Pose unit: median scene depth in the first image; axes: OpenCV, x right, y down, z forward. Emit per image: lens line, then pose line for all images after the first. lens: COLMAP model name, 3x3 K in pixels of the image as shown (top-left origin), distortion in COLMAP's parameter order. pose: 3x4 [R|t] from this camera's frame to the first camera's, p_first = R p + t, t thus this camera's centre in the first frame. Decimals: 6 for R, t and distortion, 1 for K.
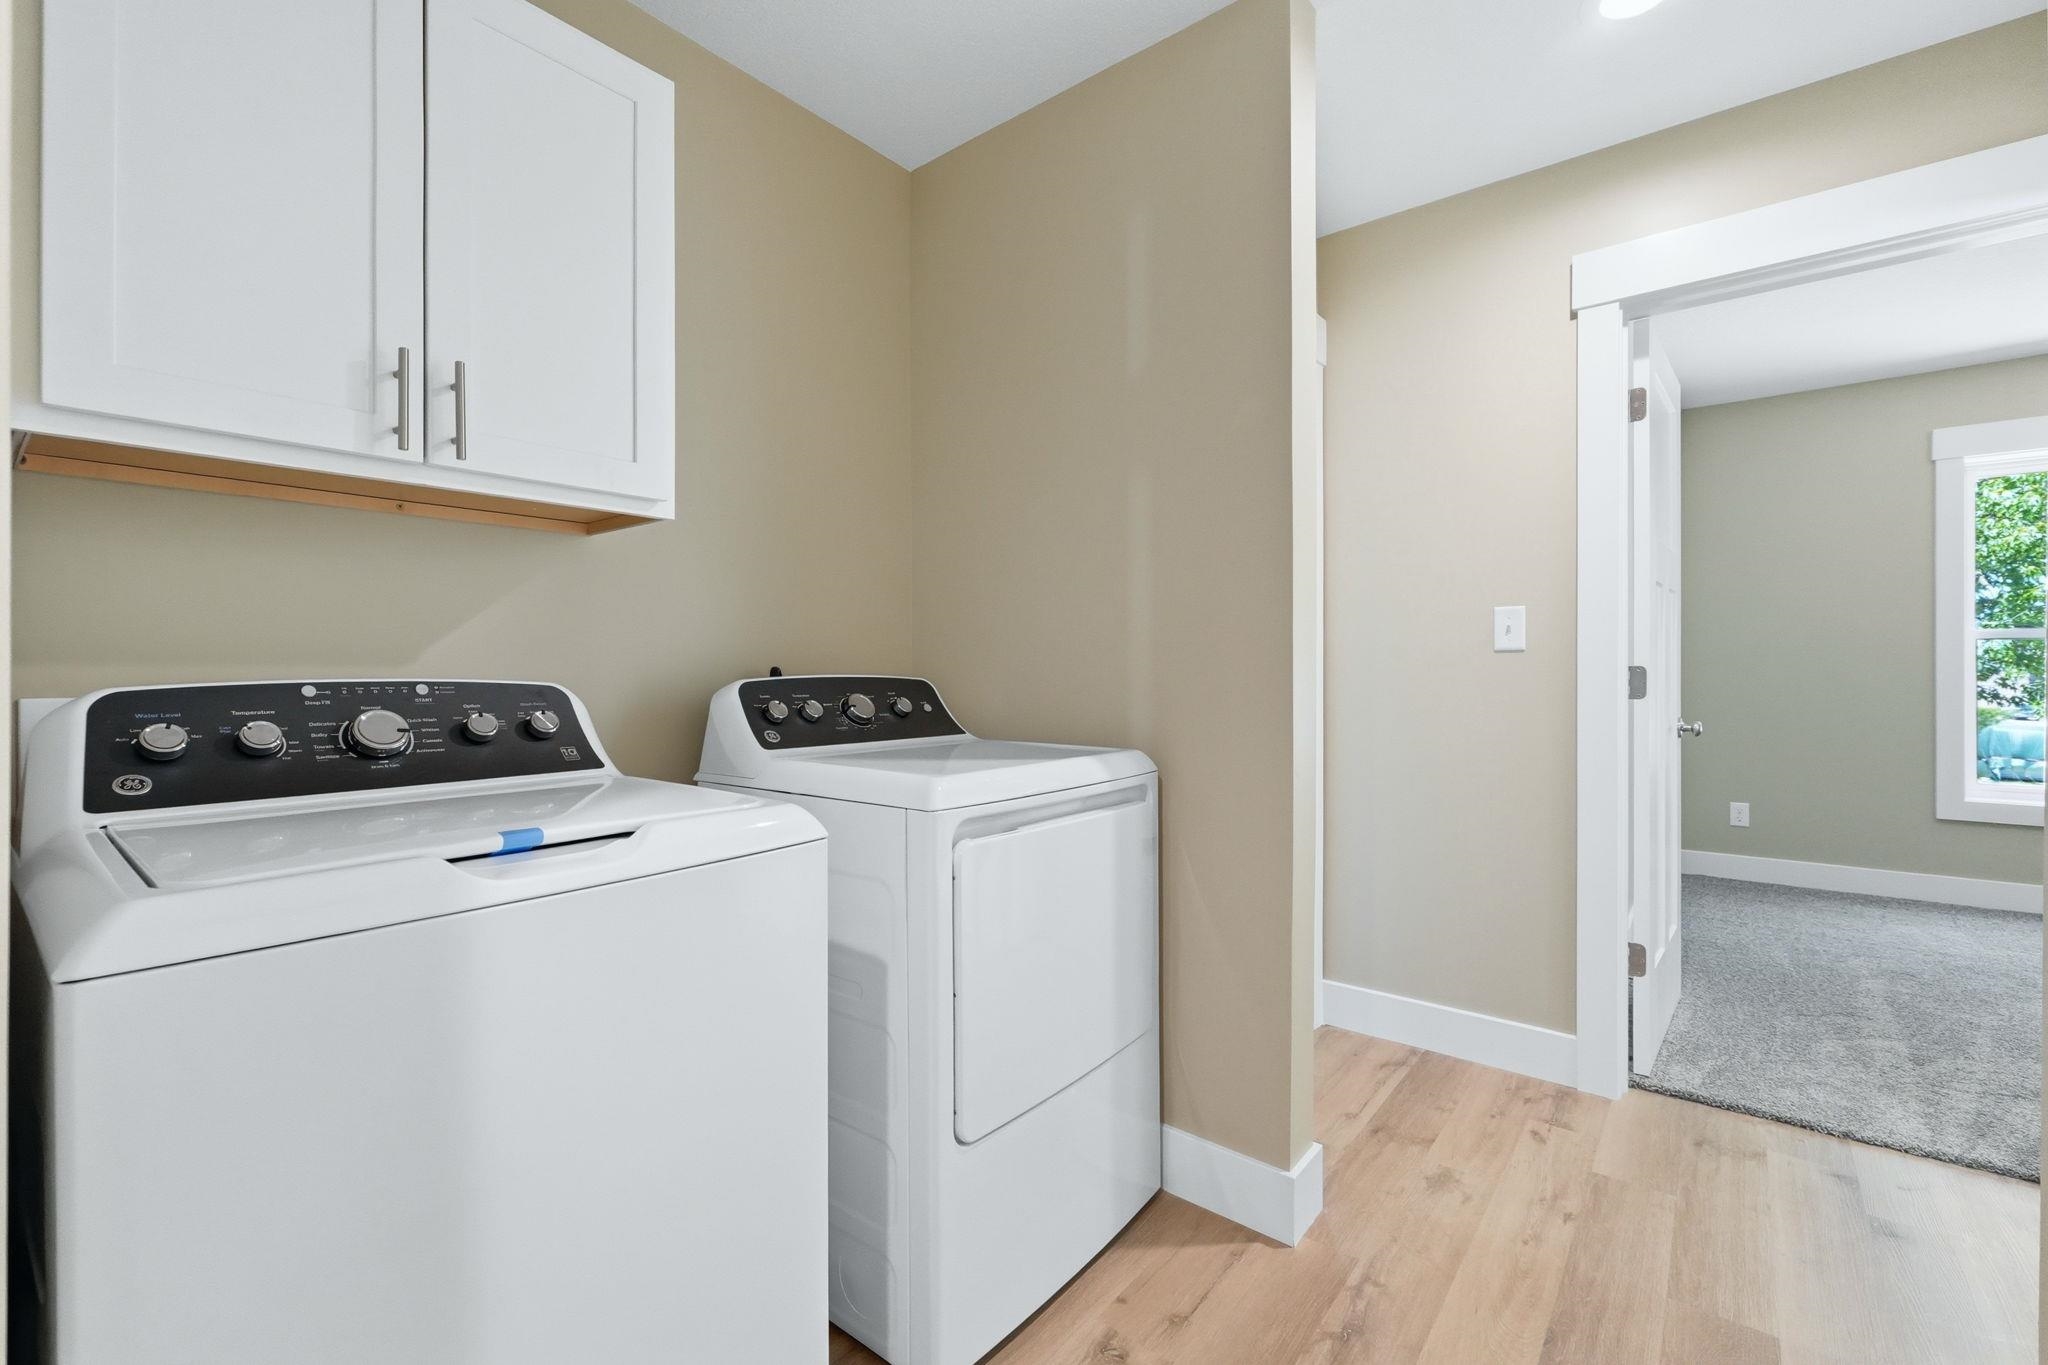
lens RADIAL K [[864.5, 0, 1022.2], [0, 864.5, 667.3], [0, 0, 1]] dist [-0.001213, 0.000438]
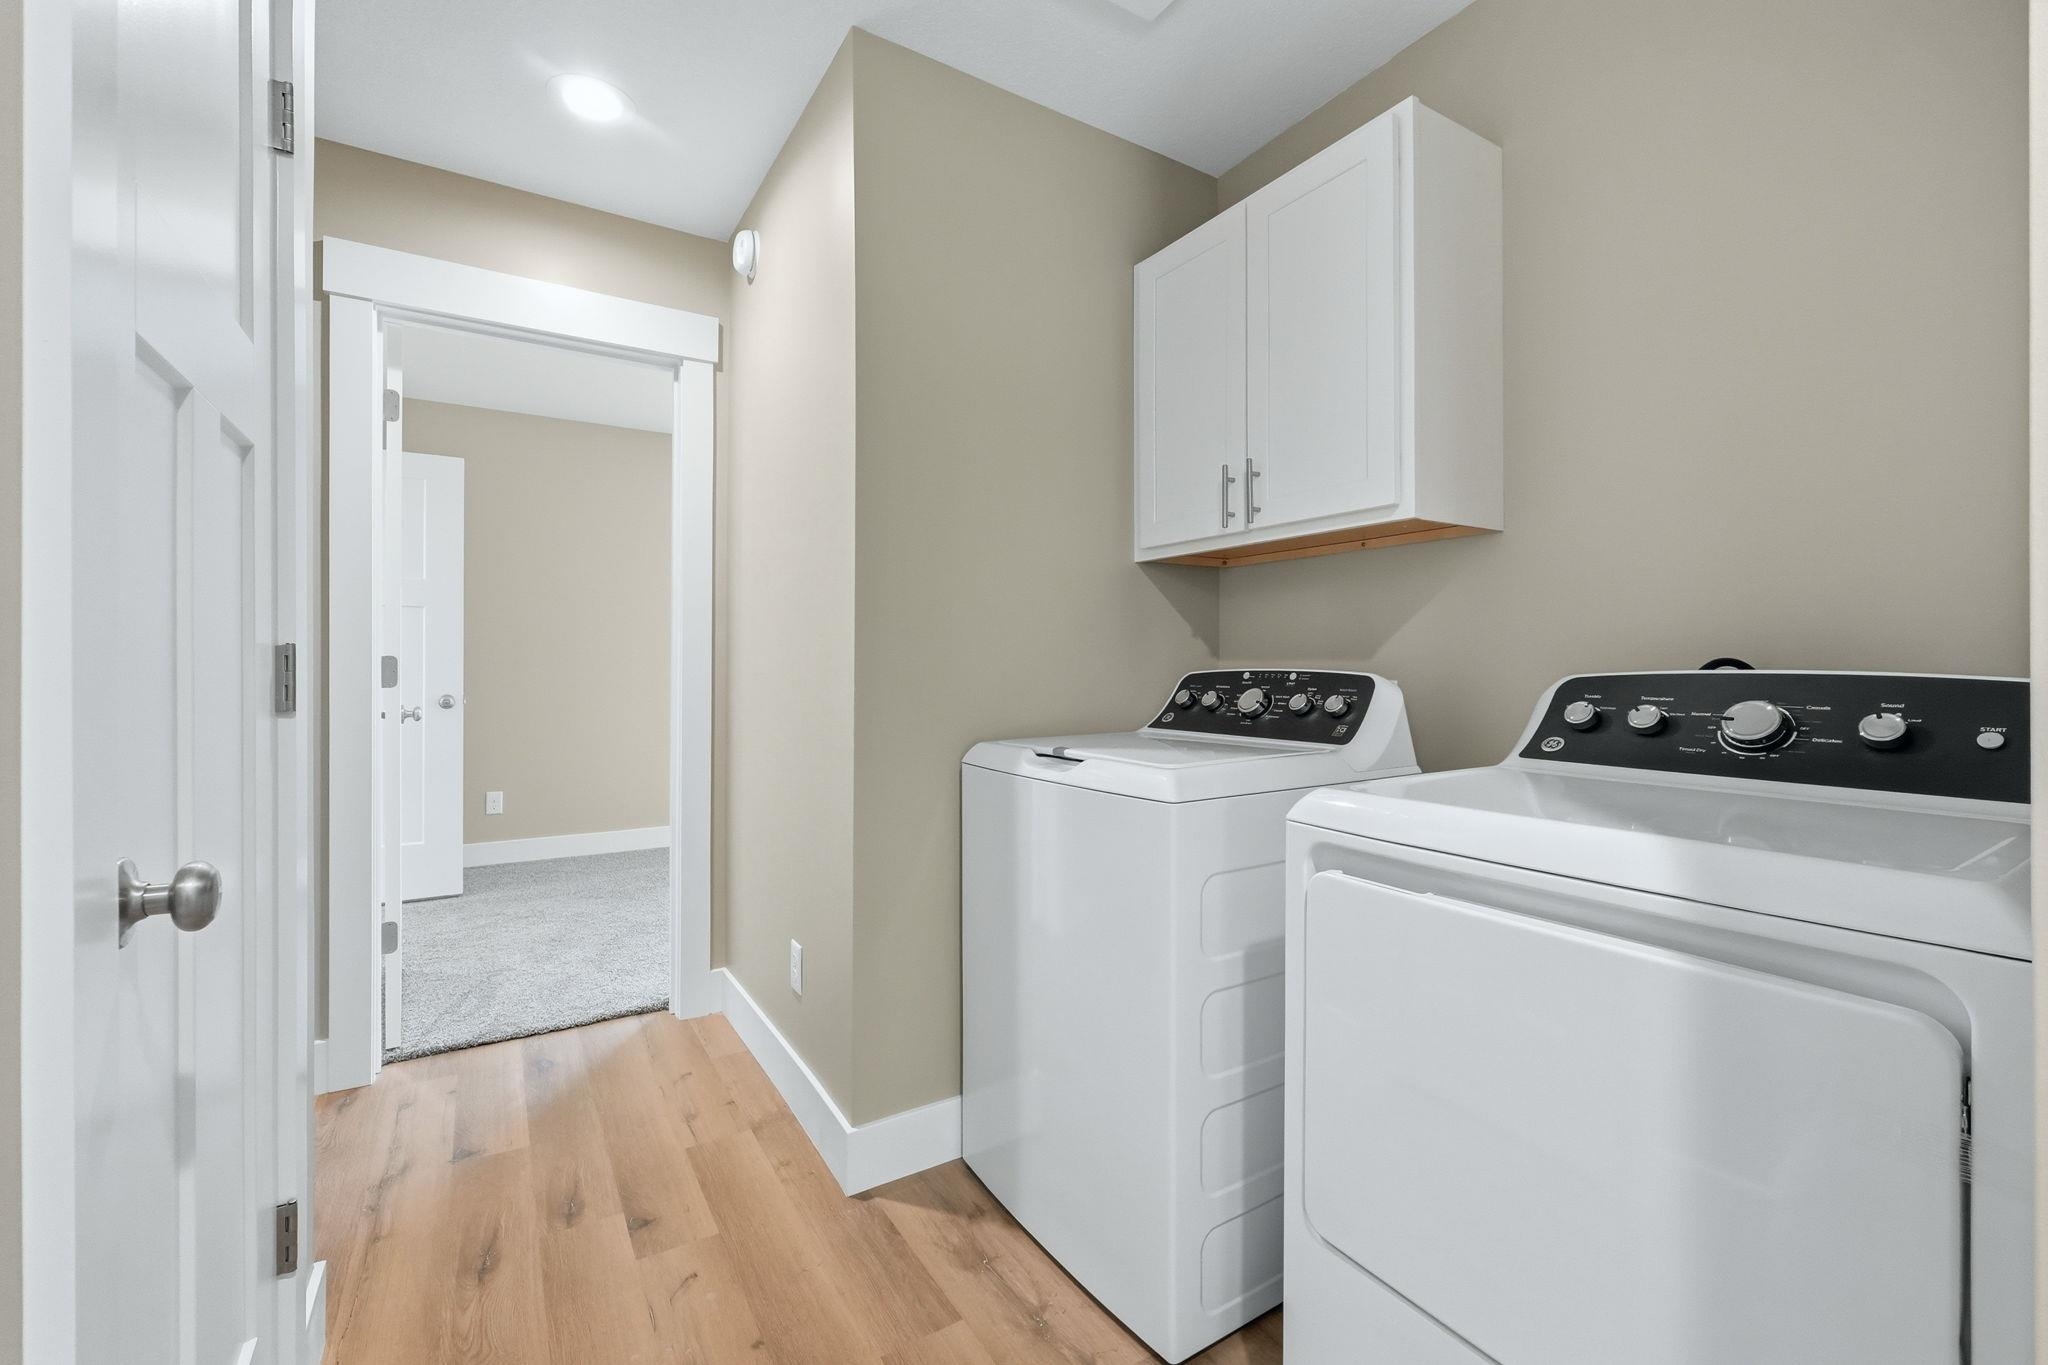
lens RADIAL K [[864.5, 0, 1022.2], [0, 864.5, 667.3], [0, 0, 1]] dist [-0.001213, 0.000438]
pose [[-0.325076, 0.008347, -0.945651, 0.856859], [0.007983, 0.999950, 0.006082, -0.002516], [0.945654, -0.005572, -0.325126, 1.044177]]
